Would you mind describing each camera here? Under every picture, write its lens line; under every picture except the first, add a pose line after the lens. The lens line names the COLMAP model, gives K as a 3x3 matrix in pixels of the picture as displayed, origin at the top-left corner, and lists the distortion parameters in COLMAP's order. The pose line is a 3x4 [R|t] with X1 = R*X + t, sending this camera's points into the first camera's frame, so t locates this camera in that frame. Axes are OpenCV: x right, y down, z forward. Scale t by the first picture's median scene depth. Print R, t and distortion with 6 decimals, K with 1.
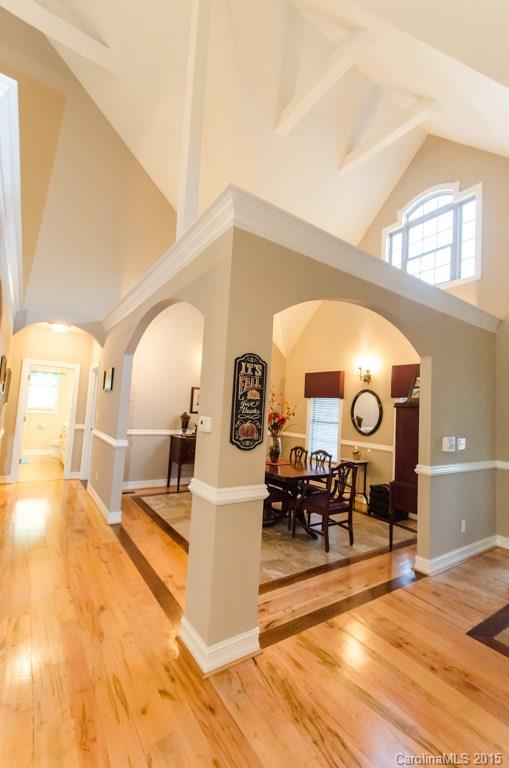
lens RADIAL K [[331.4, 0, 254.5], [0, 331.4, 384.0], [0, 0, 1]] dist [-0.000981, 0.000270]
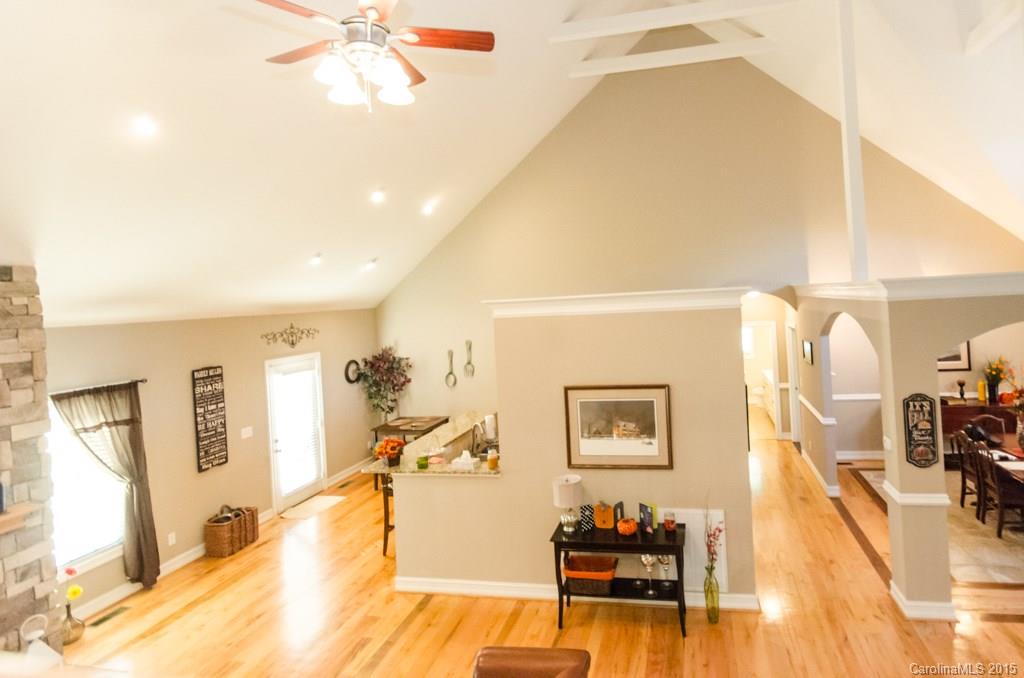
lens RADIAL K [[535.9, 0, 597.9], [0, 535.9, 286.3], [0, 0, 1]] dist [-0.003589, -0.001816]
pose [[0.704180, -0.106071, -0.702053, 0.622421], [0.144923, 0.989434, -0.004129, -0.678719], [0.695074, -0.098837, 0.712112, -1.321384]]
